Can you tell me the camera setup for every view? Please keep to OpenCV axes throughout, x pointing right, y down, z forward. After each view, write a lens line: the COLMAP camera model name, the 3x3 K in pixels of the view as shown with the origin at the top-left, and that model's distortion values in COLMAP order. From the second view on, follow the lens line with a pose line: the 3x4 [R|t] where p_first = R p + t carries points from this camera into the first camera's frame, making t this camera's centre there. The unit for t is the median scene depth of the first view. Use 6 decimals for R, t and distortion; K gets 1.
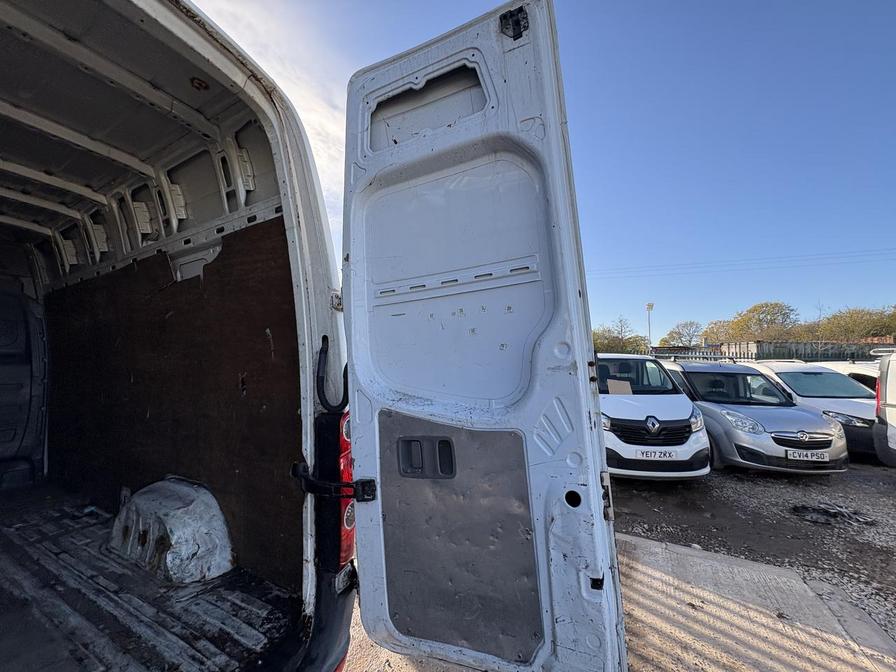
lens RADIAL K [[355.8, 0, 444.5], [0, 355.8, 335.6], [0, 0, 1]] dist [0.000509, -0.000610]
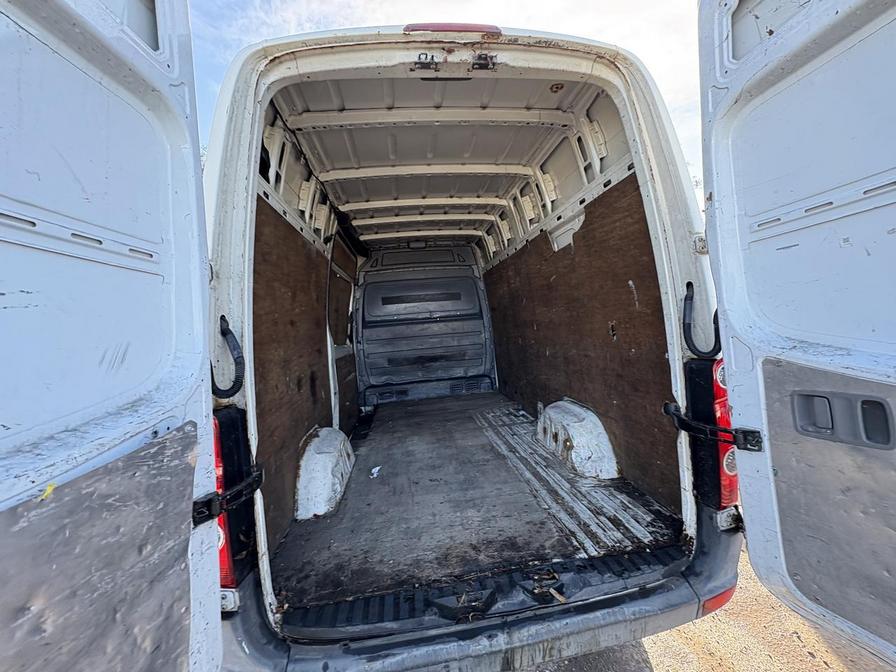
lens RADIAL K [[355.8, 0, 449.0], [0, 355.8, 334.6], [0, 0, 1]] dist [0.000509, -0.000610]
pose [[0.595476, -0.005007, -0.803357, 0.059976], [0.134498, 0.986488, 0.093546, -0.037113], [0.792034, -0.163755, 0.588104, -0.134977]]
